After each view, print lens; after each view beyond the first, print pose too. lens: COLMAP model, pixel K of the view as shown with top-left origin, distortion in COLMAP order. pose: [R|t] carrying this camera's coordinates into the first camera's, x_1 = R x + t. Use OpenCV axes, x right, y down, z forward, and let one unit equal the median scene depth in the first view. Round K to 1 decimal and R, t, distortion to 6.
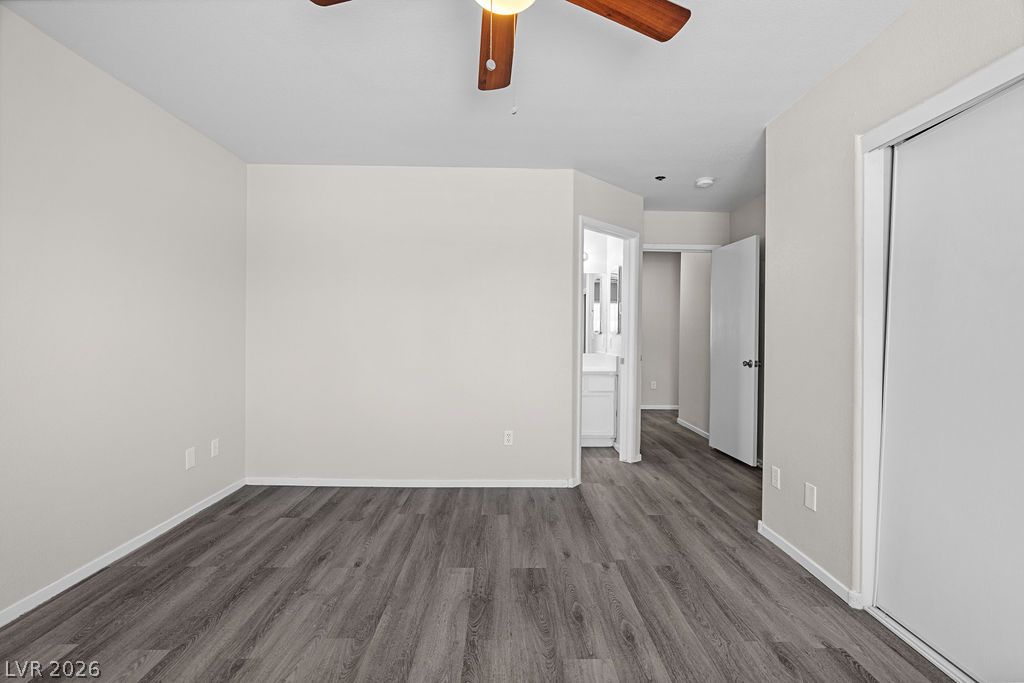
lens RADIAL K [[461.6, 0, 511.1], [0, 461.6, 339.7], [0, 0, 1]] dist [-0.007996, 0.001088]
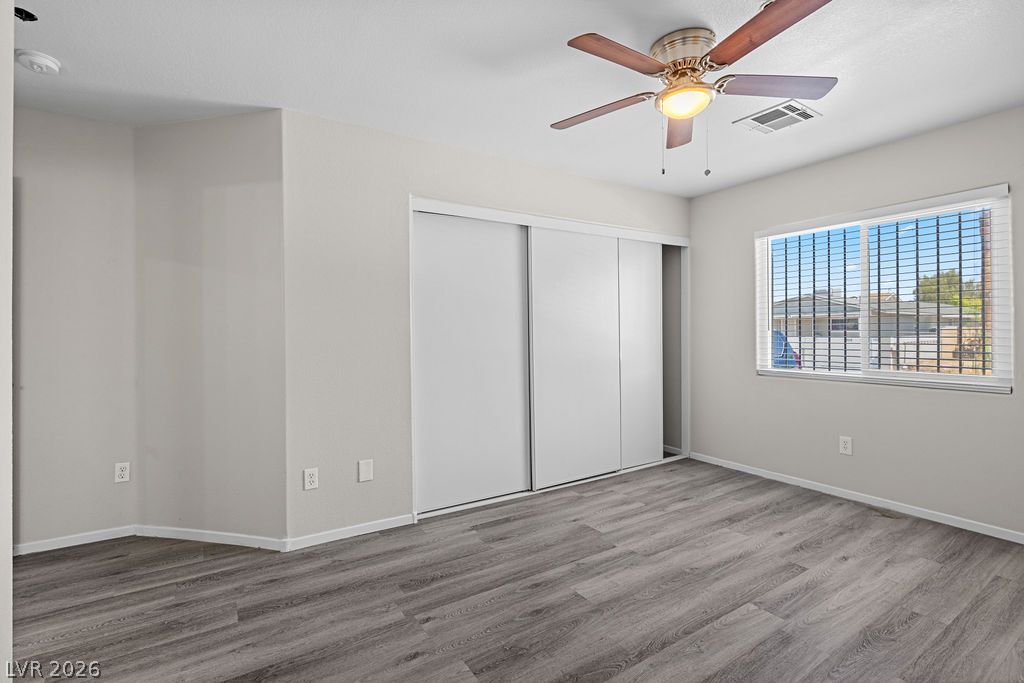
lens RADIAL K [[461.6, 0, 511.1], [0, 461.6, 339.7], [0, 0, 1]] dist [-0.007996, 0.001088]
pose [[-0.519949, -0.009187, 0.854148, -0.601182], [0.019849, 0.999542, 0.022833, -0.023682], [-0.853966, 0.028826, -0.519529, 1.358587]]
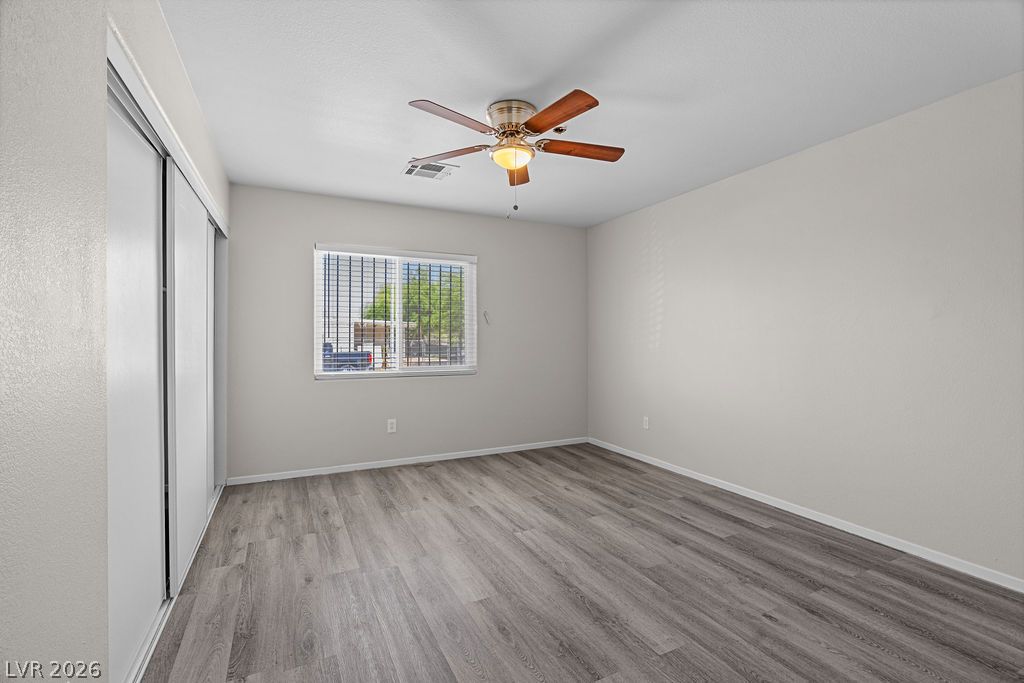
lens RADIAL K [[461.6, 0, 511.1], [0, 461.6, 339.7], [0, 0, 1]] dist [-0.007996, 0.001088]
pose [[-0.901985, -0.006433, -0.431720, 0.487177], [-0.014290, 0.999786, 0.014959, -0.026690], [0.431532, 0.019662, -0.901883, 1.638565]]
